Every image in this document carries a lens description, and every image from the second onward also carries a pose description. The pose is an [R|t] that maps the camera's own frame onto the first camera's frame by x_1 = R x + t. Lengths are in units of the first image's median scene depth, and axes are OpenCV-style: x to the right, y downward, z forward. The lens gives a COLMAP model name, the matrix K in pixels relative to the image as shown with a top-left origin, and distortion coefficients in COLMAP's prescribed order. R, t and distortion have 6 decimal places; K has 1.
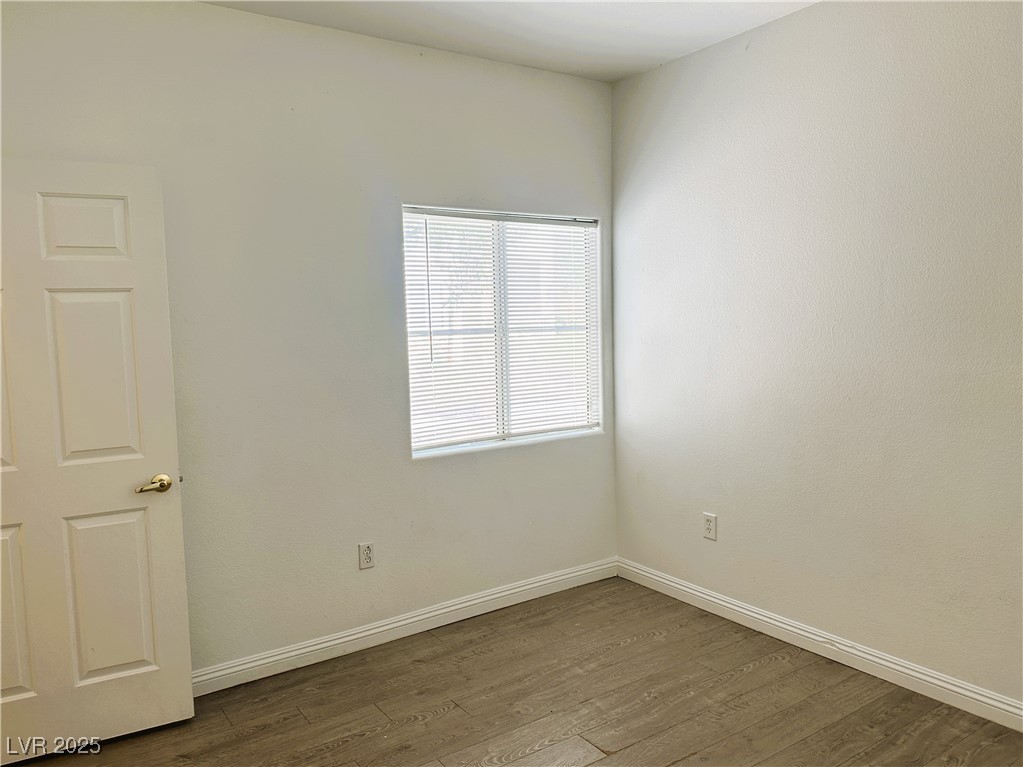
lens RADIAL K [[766.2, 0, 511.5], [0, 766.2, 383.5], [0, 0, 1]] dist [0.036229, -0.046322]
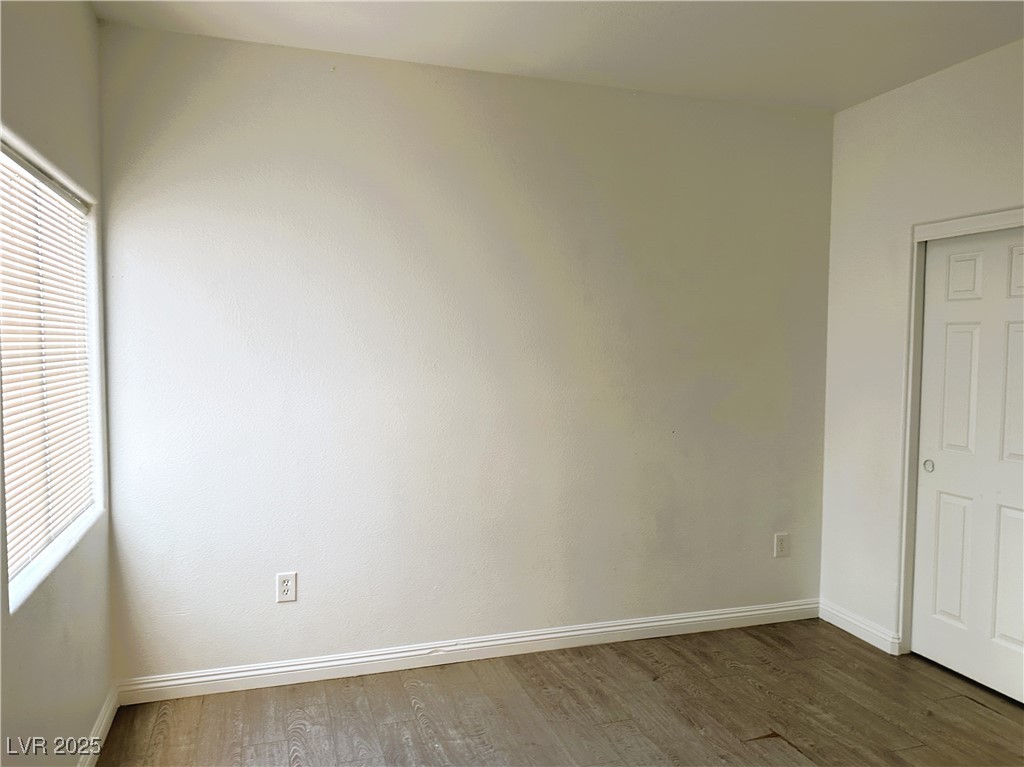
lens RADIAL K [[766.9, 0, 512.0], [0, 766.9, 383.5], [0, 0, 1]] dist [0.036229, -0.046322]
pose [[0.264739, -0.030112, 0.963850, -0.560274], [0.057482, 0.998228, 0.015398, -0.049978], [-0.962605, 0.051328, 0.266001, 0.542369]]
